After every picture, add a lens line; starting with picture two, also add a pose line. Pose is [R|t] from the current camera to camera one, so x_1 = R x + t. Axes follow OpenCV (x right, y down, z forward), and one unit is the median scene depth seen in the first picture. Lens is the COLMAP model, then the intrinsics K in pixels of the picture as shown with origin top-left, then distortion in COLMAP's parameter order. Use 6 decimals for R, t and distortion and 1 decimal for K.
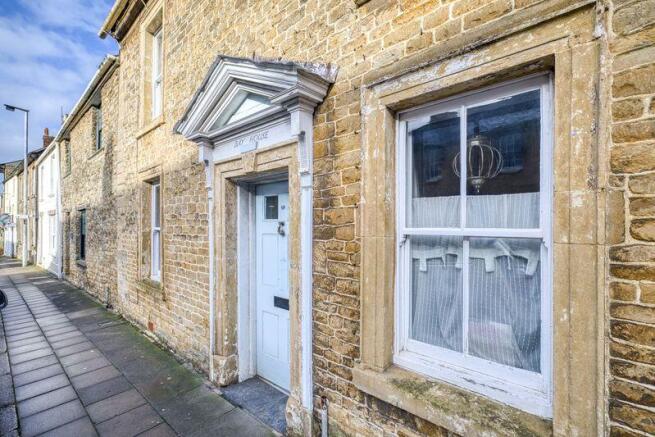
lens RADIAL K [[285.0, 0, 316.5], [0, 285.0, 219.6], [0, 0, 1]] dist [-0.000443, 0.000127]
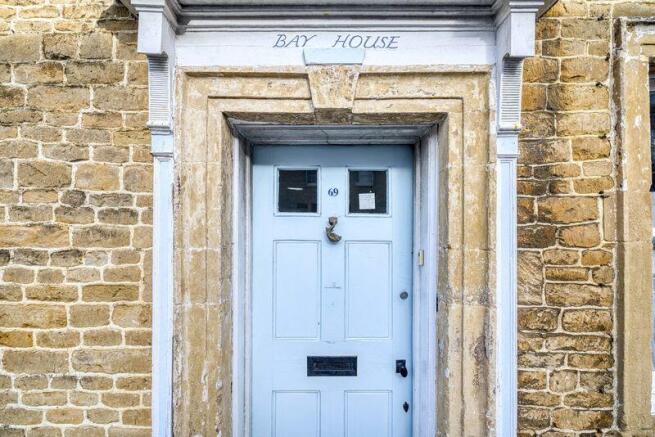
lens RADIAL K [[285.0, 0, 316.5], [0, 285.0, 219.6], [0, 0, 1]] dist [-0.000443, 0.000127]
pose [[0.750836, 0.023128, 0.660084, -0.729400], [-0.016684, 0.999732, -0.016052, 0.028730], [-0.660278, 0.001040, 0.751020, 0.867885]]
